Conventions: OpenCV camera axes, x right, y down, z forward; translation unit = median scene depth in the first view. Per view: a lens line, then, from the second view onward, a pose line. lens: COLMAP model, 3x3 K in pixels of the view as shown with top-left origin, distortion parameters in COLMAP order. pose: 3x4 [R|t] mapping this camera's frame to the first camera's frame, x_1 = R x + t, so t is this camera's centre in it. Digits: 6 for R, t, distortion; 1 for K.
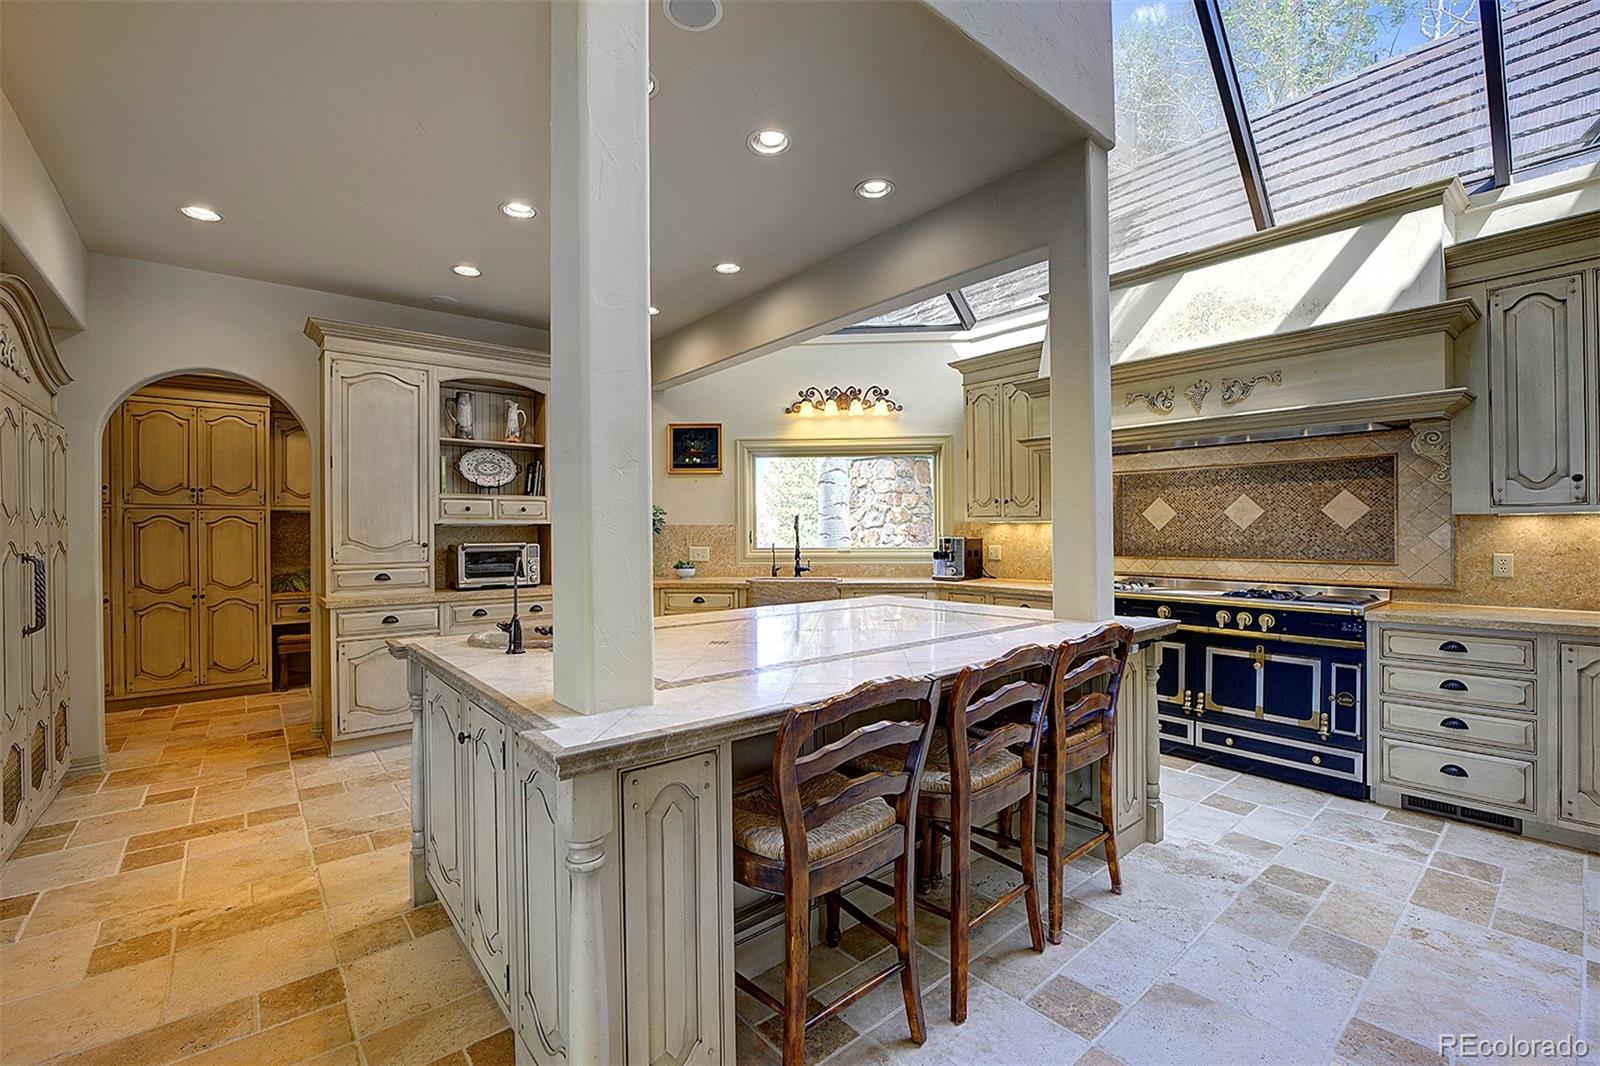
lens RADIAL K [[685.0, 0, 795.1], [0, 685.0, 535.6], [0, 0, 1]] dist [-0.018884, 0.000570]
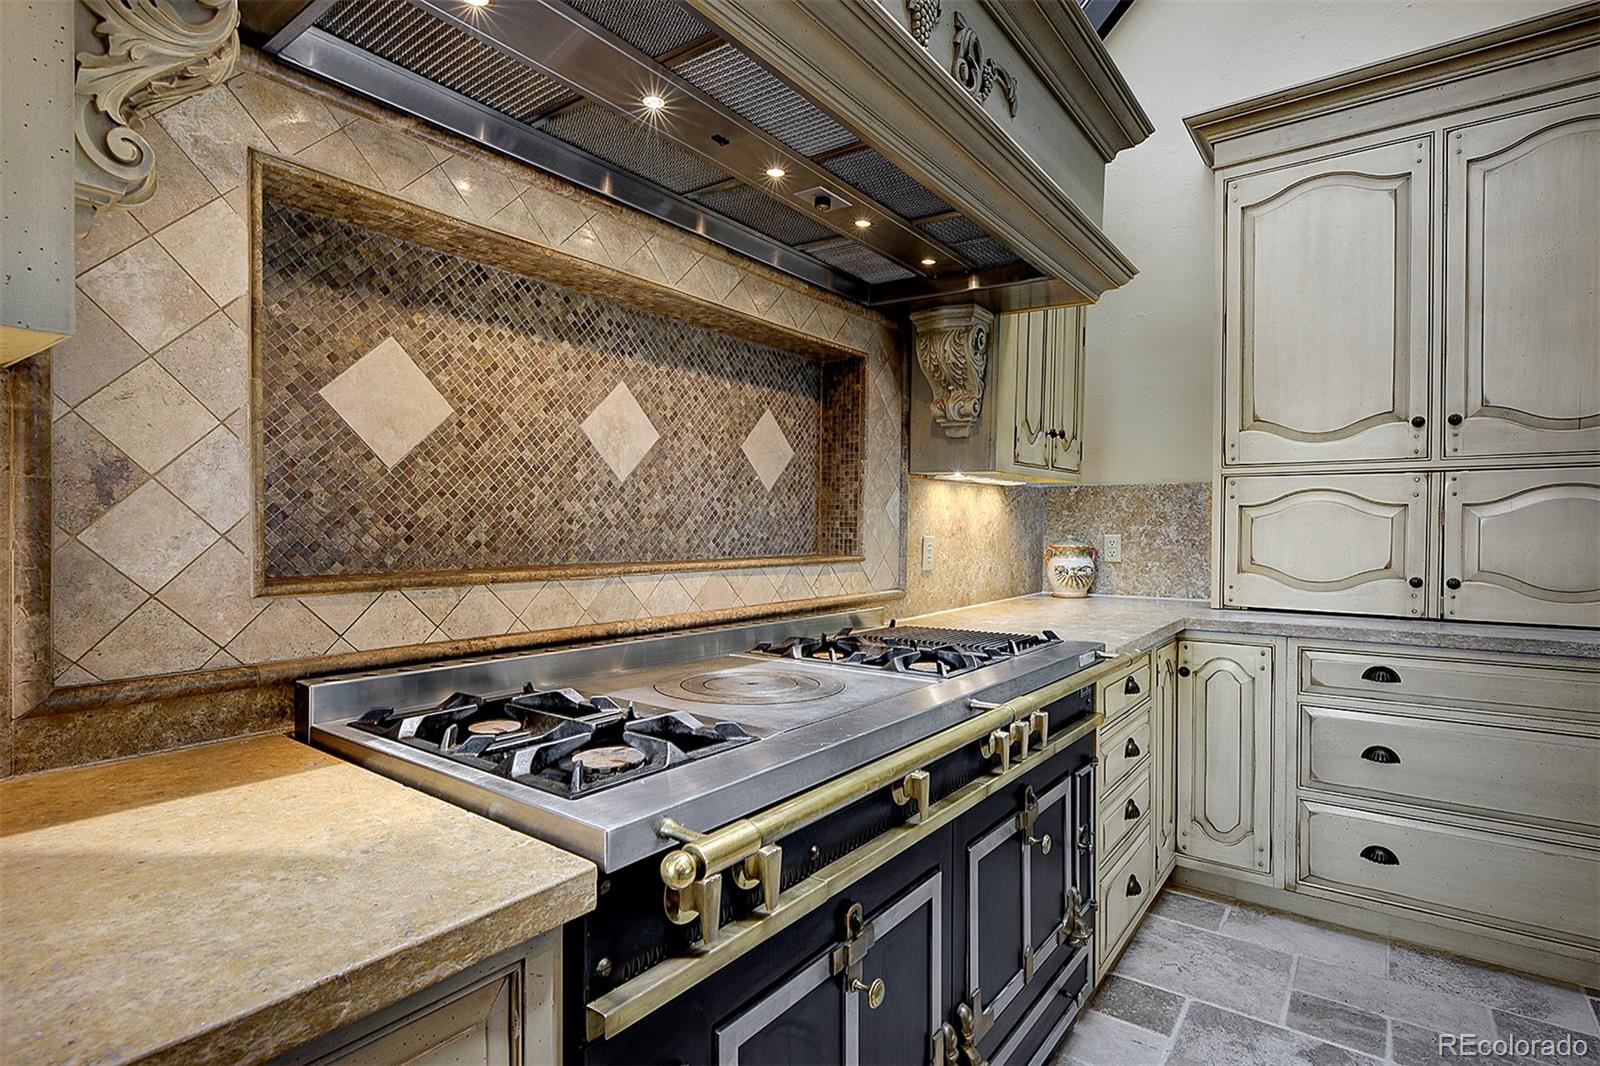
lens RADIAL K [[789.4, 0, 801.5], [0, 789.4, 555.6], [0, 0, 1]] dist [-0.000579, 0.000001]
pose [[-0.231562, -0.035293, 0.972180, 0.259597], [-0.002211, 0.999358, 0.035753, 0.015370], [-0.972818, 0.006129, -0.231492, 1.087857]]
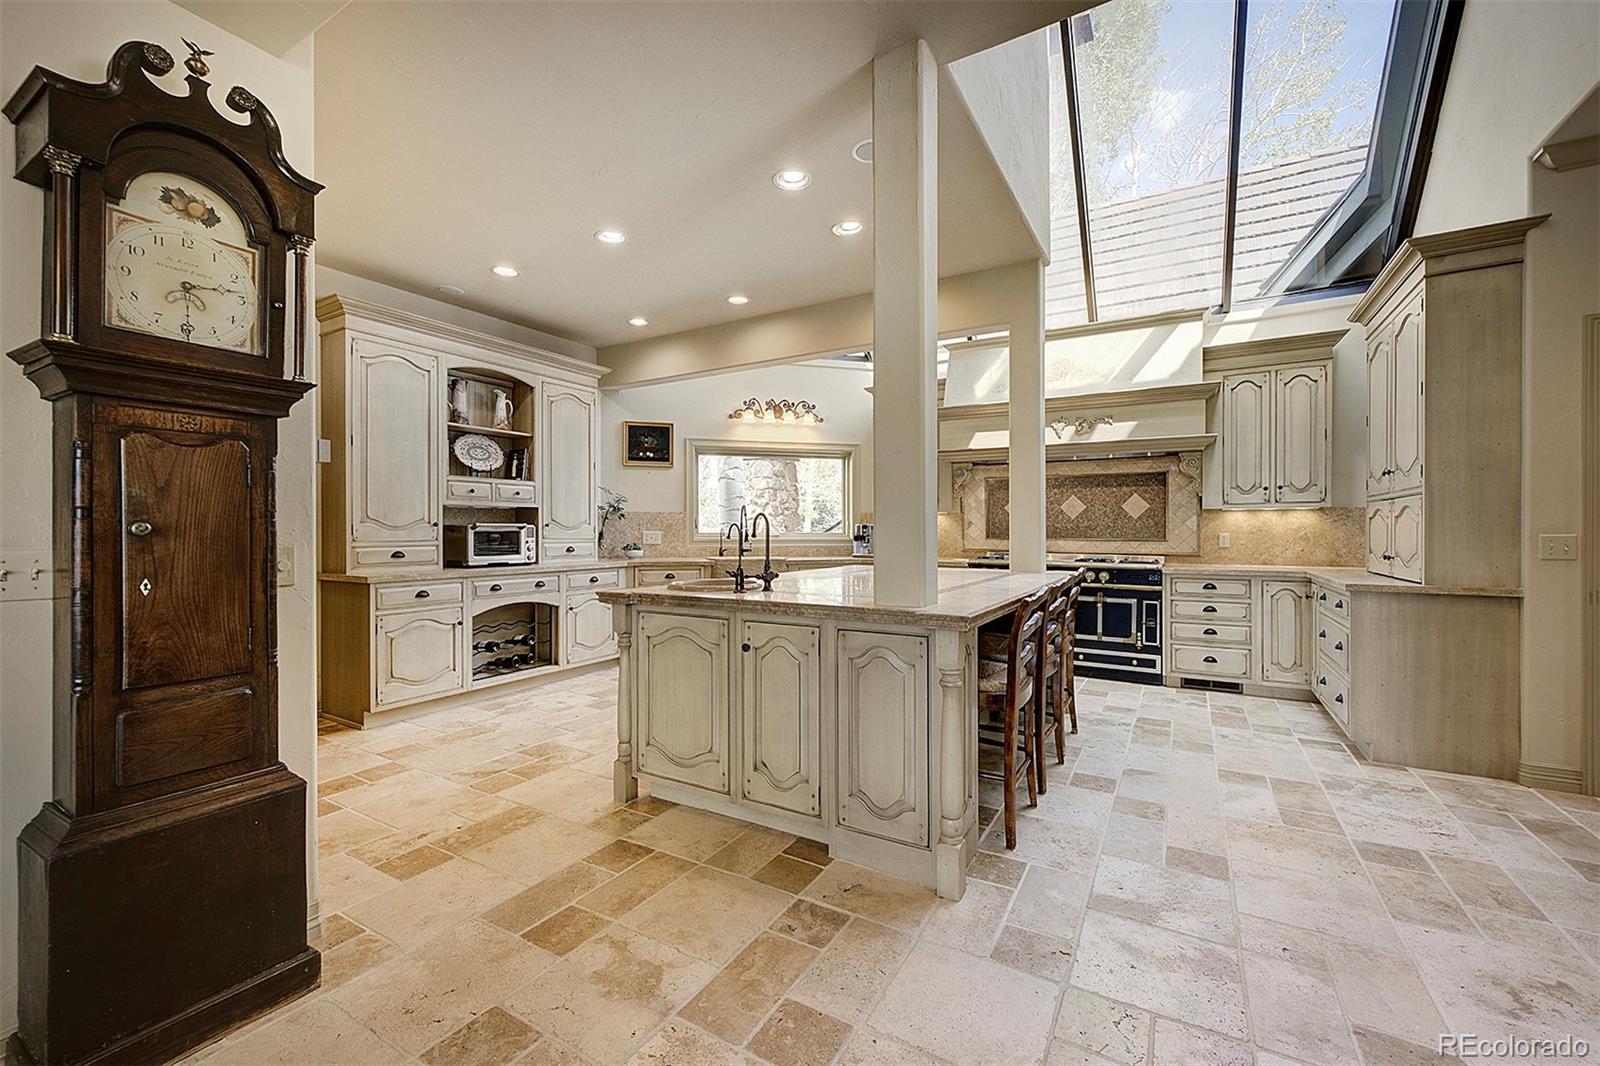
lens RADIAL K [[652.9, 0, 805.5], [0, 652.9, 533.7], [0, 0, 1]] dist [0.001536, 0.000156]
pose [[0.941299, 0.005334, 0.337530, -0.395873], [-0.005588, 0.999984, -0.000218, 0.028919], [-0.337526, -0.001681, 0.941315, -0.150332]]
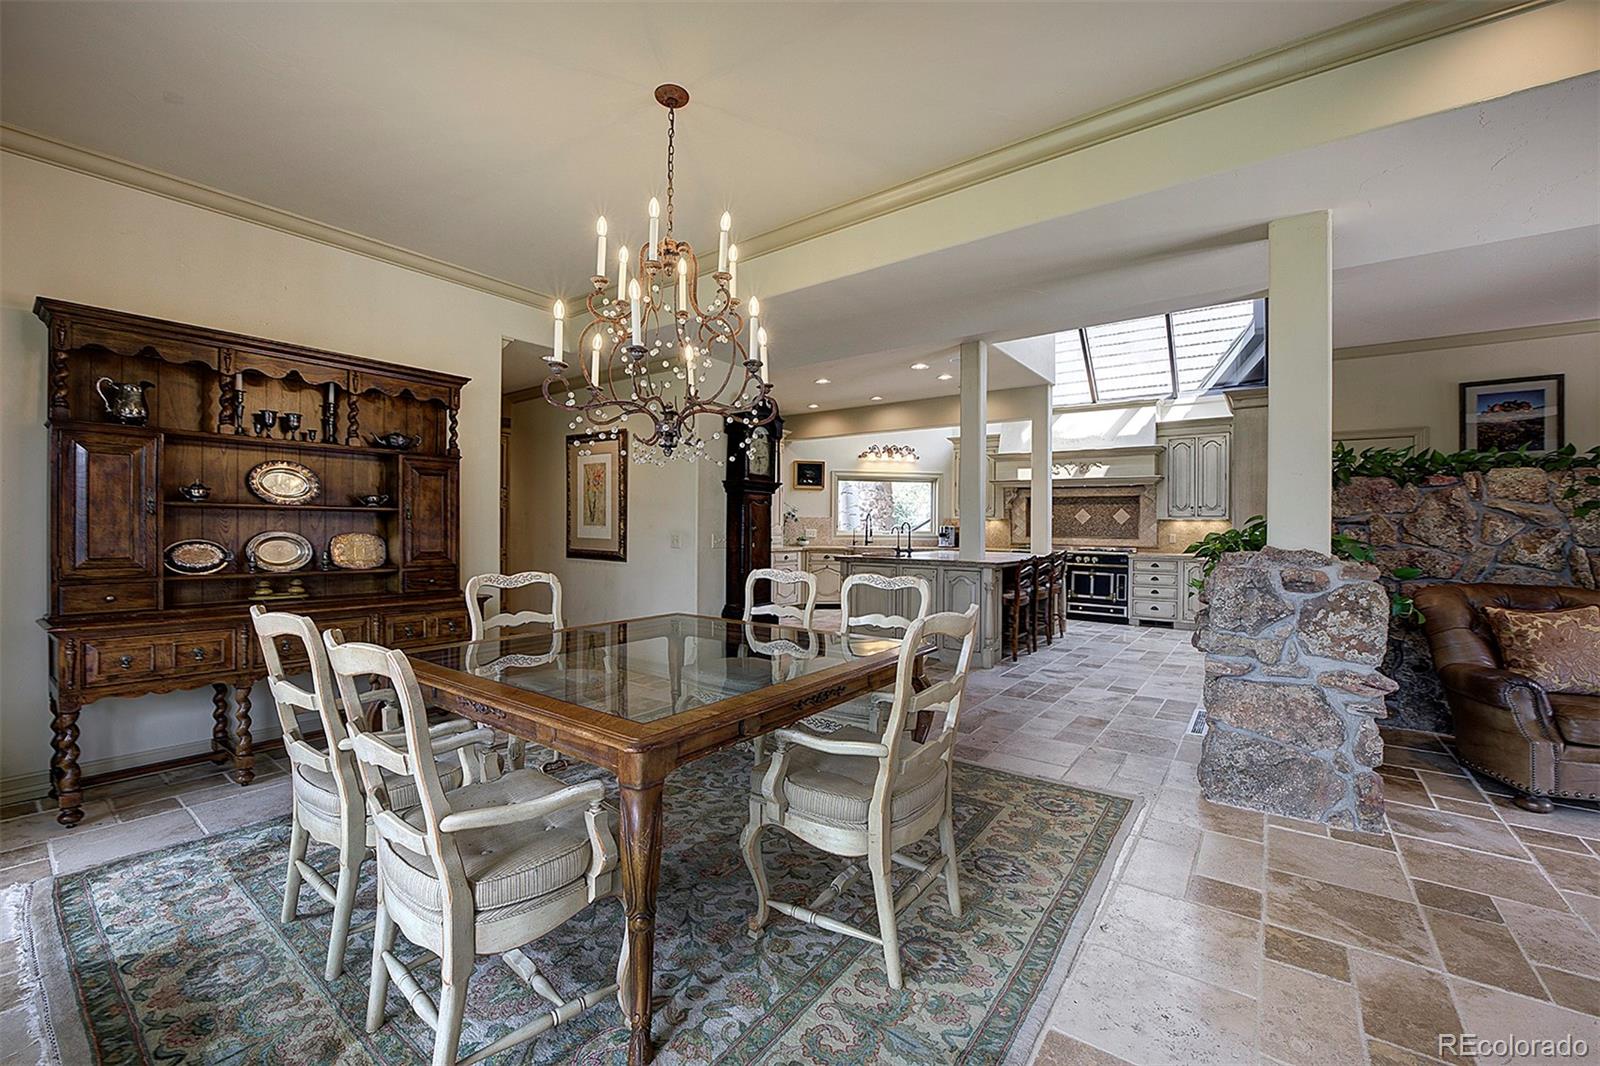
lens RADIAL K [[647.7, 0, 800.0], [0, 647.7, 533.0], [0, 0, 1]] dist [-0.021980, -0.000021]
pose [[0.972786, 0.014802, 0.231231, -0.842073], [-0.015970, 0.999867, 0.003178, 0.031866], [-0.231153, -0.006785, 0.972894, -0.982093]]
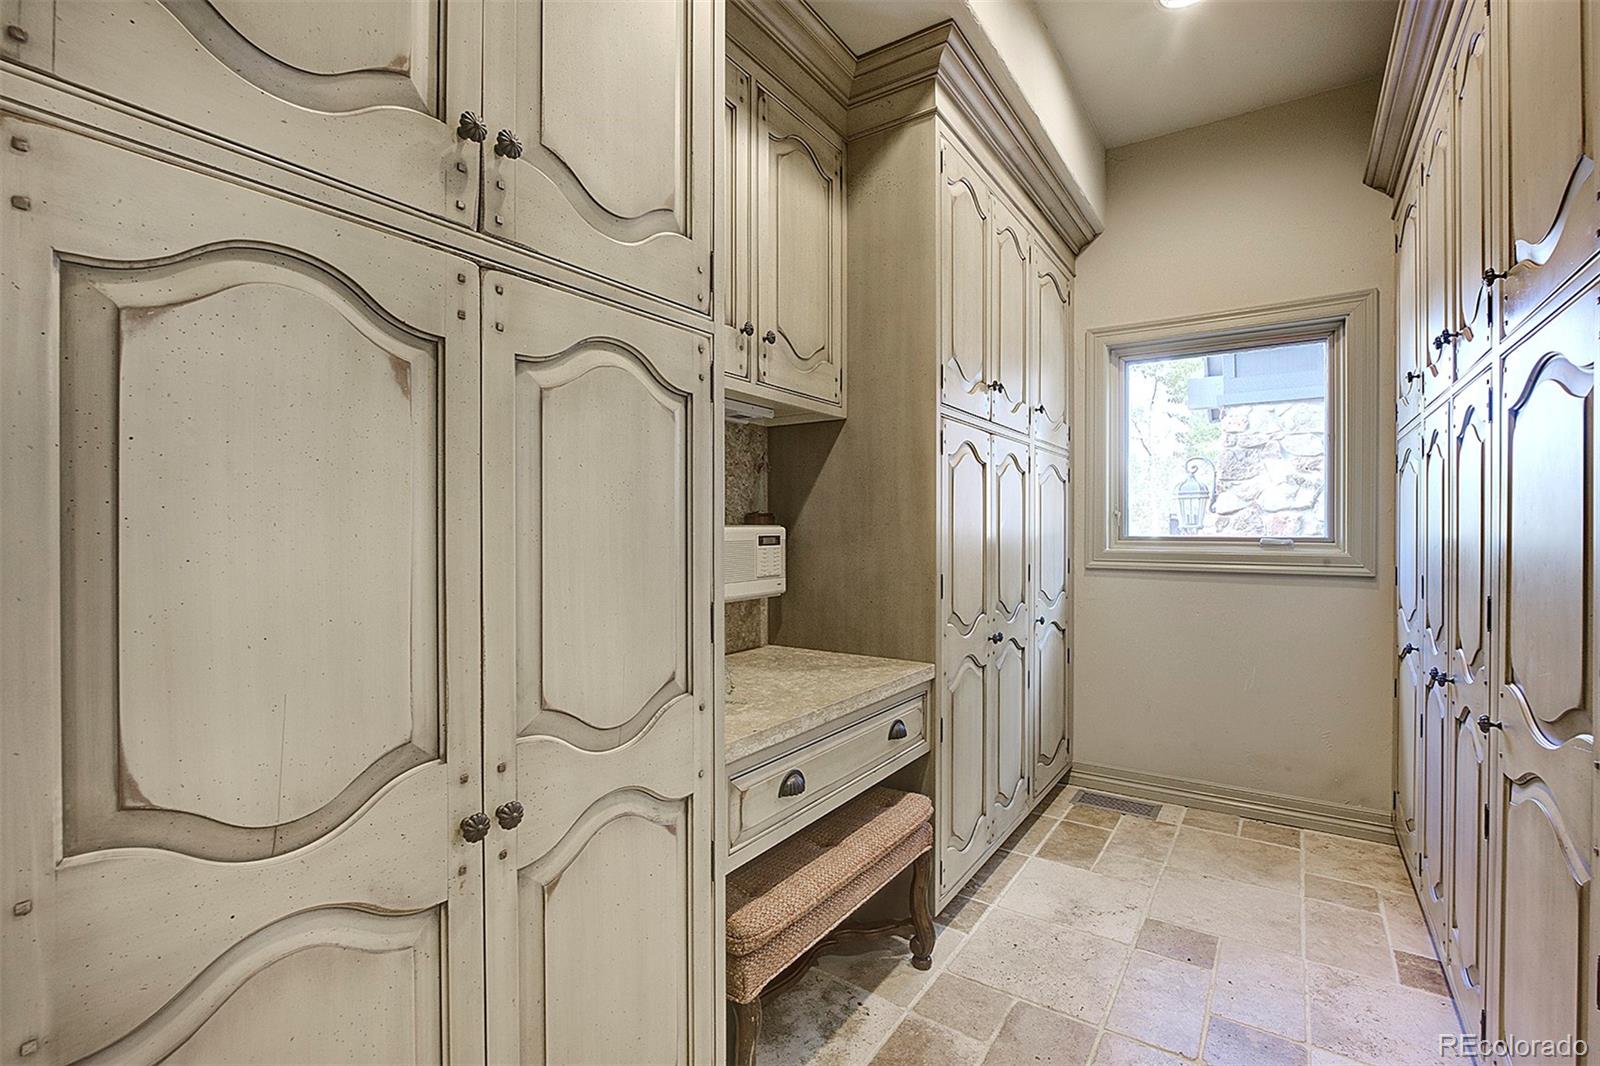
lens RADIAL K [[731.4, 0, 800.0], [0, 731.4, 533.0], [0, 0, 1]] dist [-0.000339, -0.000041]
pose [[0.959433, 0.008347, 0.281813, -1.134573], [-0.008134, 0.999965, -0.001925, 0.031218], [-0.281820, -0.000446, 0.959467, 1.074637]]
